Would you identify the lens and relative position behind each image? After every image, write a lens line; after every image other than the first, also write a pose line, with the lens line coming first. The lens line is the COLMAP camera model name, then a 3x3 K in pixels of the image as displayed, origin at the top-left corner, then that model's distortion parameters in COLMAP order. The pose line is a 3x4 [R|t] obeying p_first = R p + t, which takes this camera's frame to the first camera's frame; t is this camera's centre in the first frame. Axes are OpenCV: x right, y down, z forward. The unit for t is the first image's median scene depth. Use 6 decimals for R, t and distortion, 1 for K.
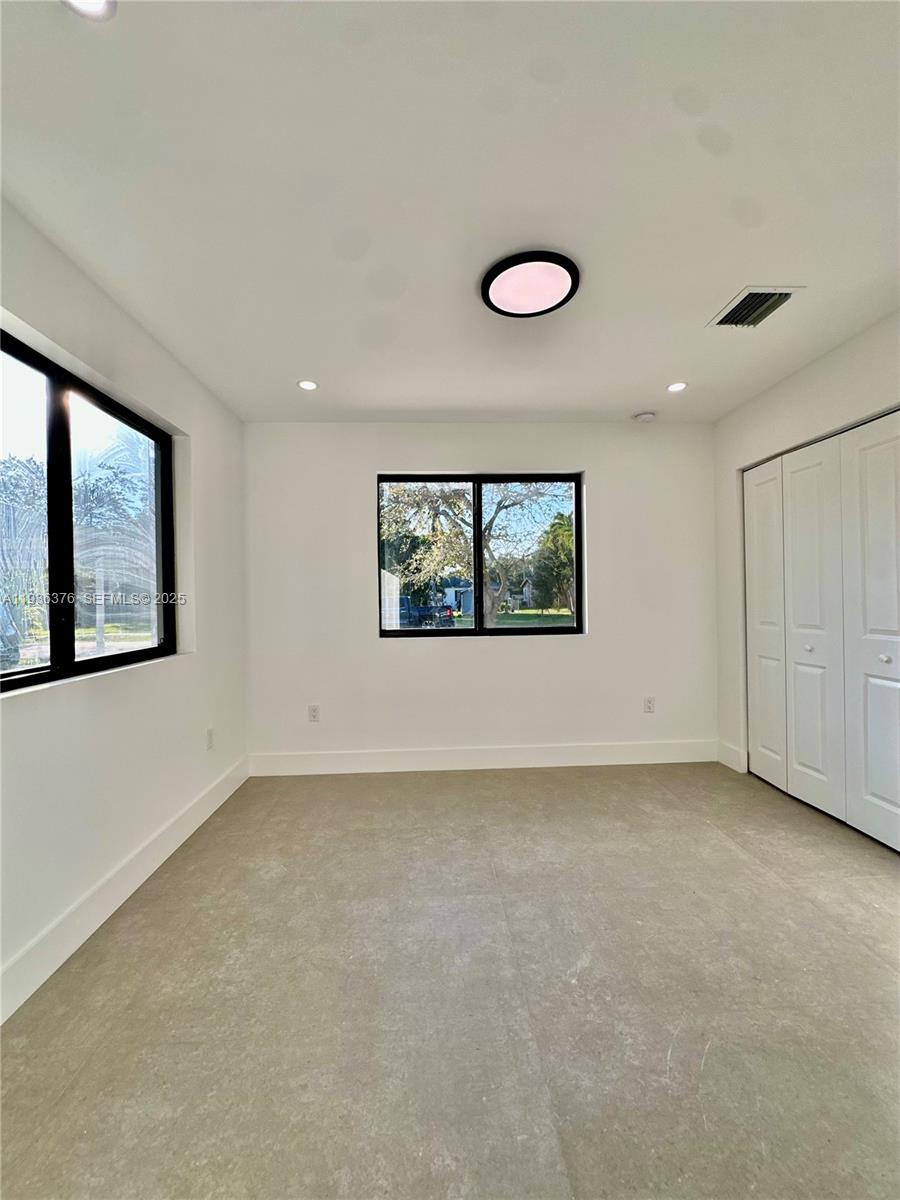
lens RADIAL K [[480.2, 0, 450.9], [0, 480.2, 594.9], [0, 0, 1]] dist [-0.008057, 0.001732]
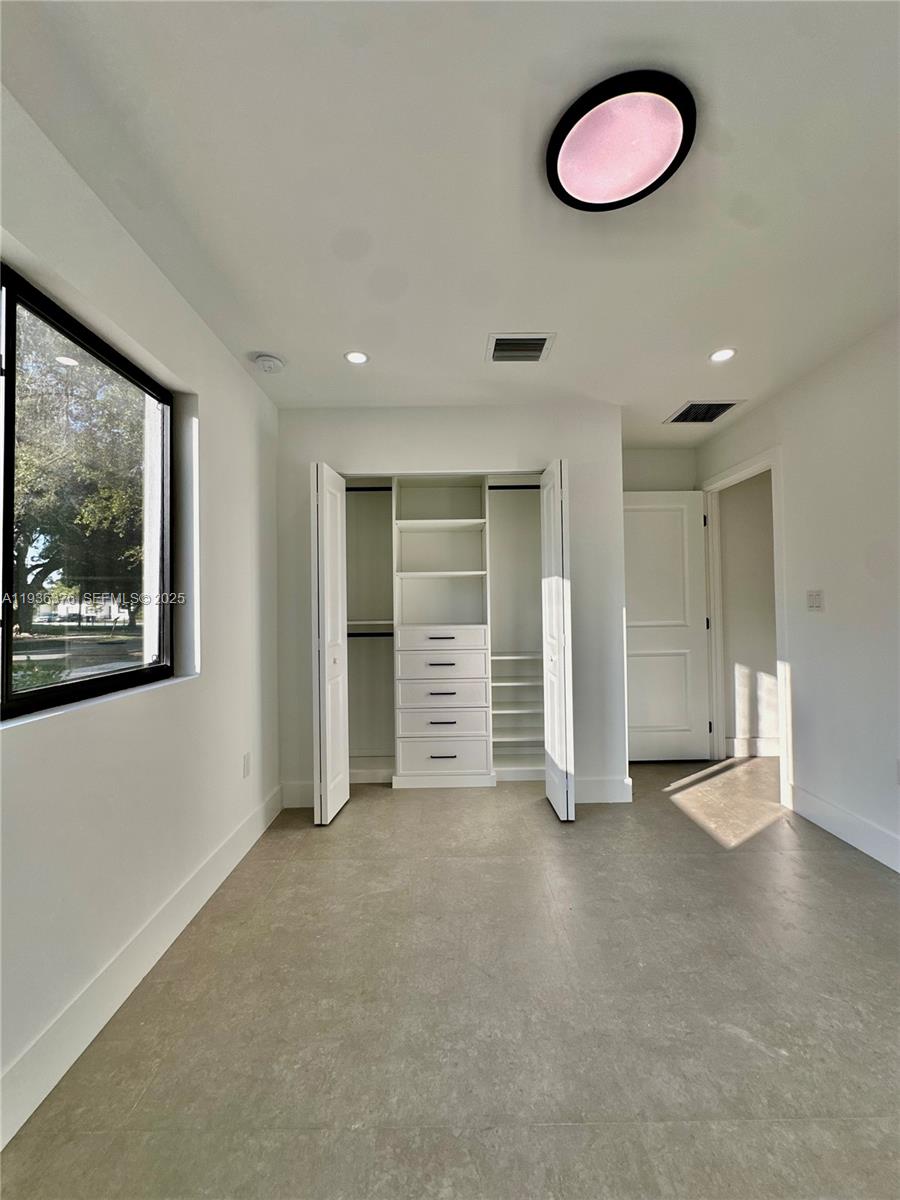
lens RADIAL K [[480.2, 0, 447.0], [0, 480.2, 594.7], [0, 0, 1]] dist [-0.008057, 0.001732]
pose [[0.047925, 0.039977, 0.998051, -0.408100], [0.008315, 0.999148, -0.040420, 0.015740], [-0.998816, 0.010236, 0.047551, 0.973731]]
